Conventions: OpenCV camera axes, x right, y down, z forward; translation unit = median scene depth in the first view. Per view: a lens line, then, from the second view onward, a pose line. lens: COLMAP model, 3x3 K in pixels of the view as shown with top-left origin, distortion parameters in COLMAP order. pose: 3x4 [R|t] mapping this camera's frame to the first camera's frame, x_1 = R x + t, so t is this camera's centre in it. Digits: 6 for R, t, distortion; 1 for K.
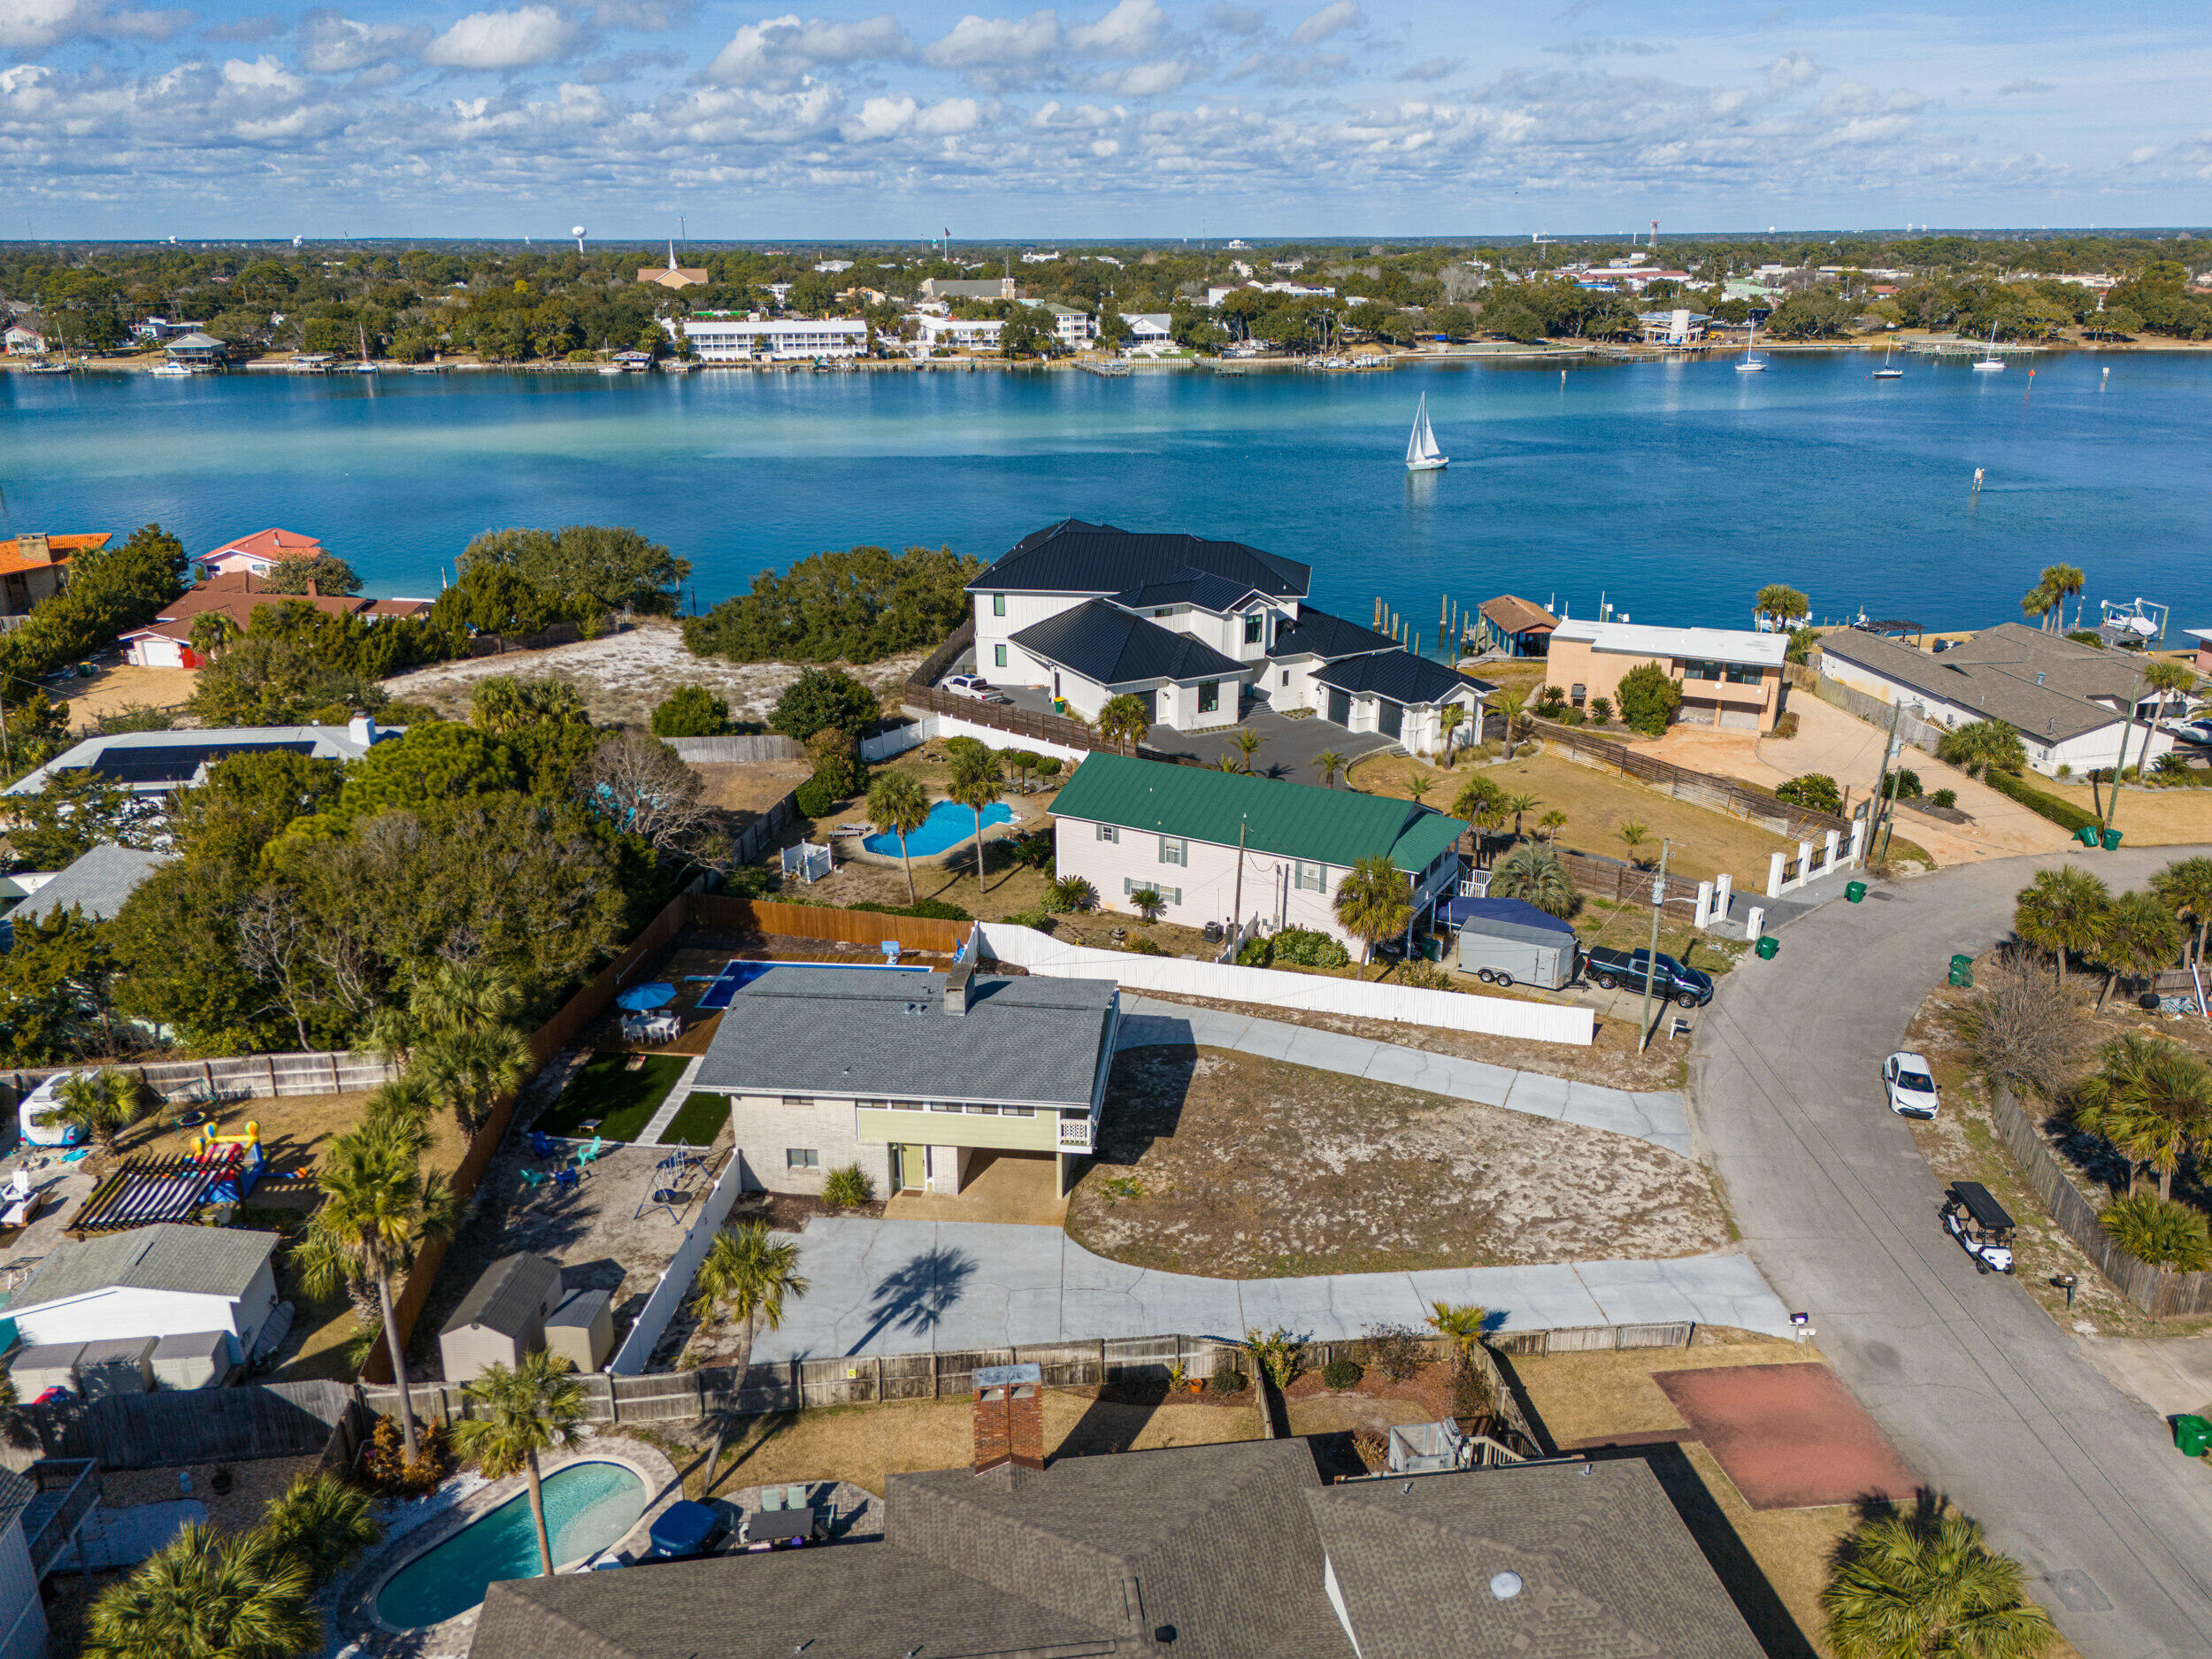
lens RADIAL K [[1620.1, 0, 1109.6], [0, 1620.1, 879.2], [0, 0, 1]] dist [0.058041, -0.050777]
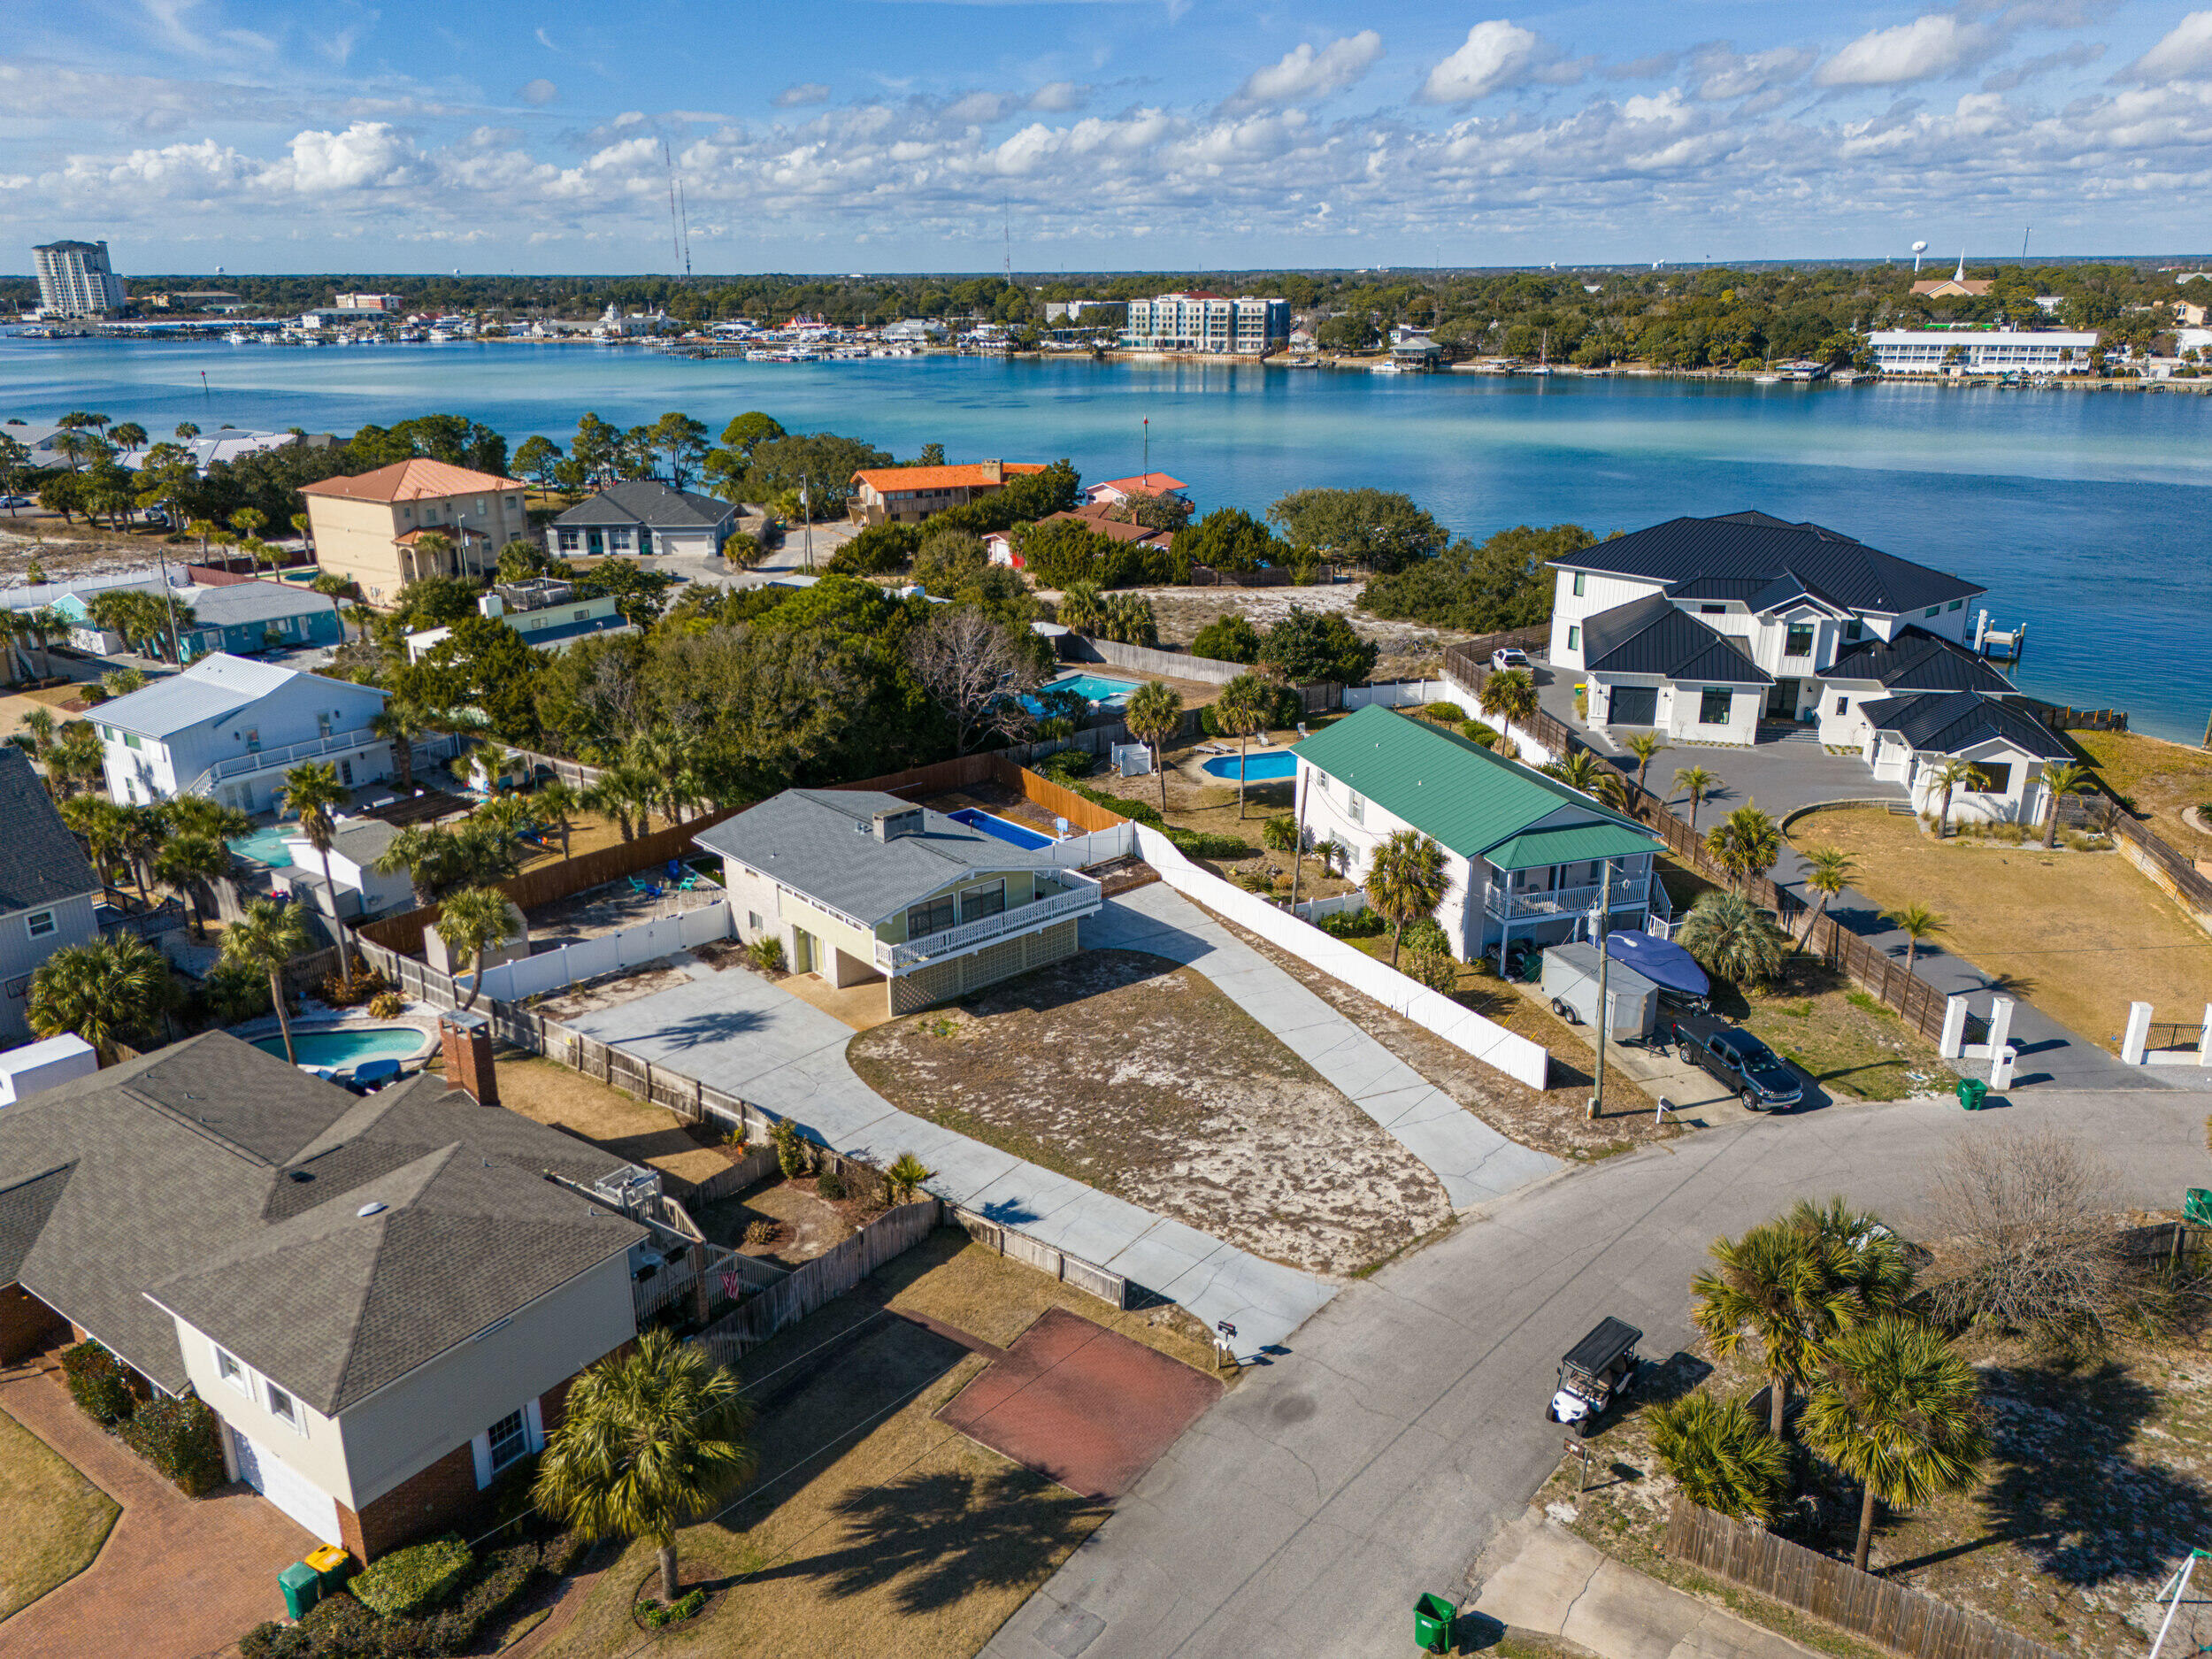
lens RADIAL K [[1620.1, 0, 1089.2], [0, 1620.1, 853.1], [0, 0, 1]] dist [0.058041, -0.050777]
pose [[0.730667, 0.227193, -0.643824, 0.390204], [-0.243386, 0.967730, 0.065279, -0.010015], [0.637878, 0.109000, 0.762384, 0.110544]]
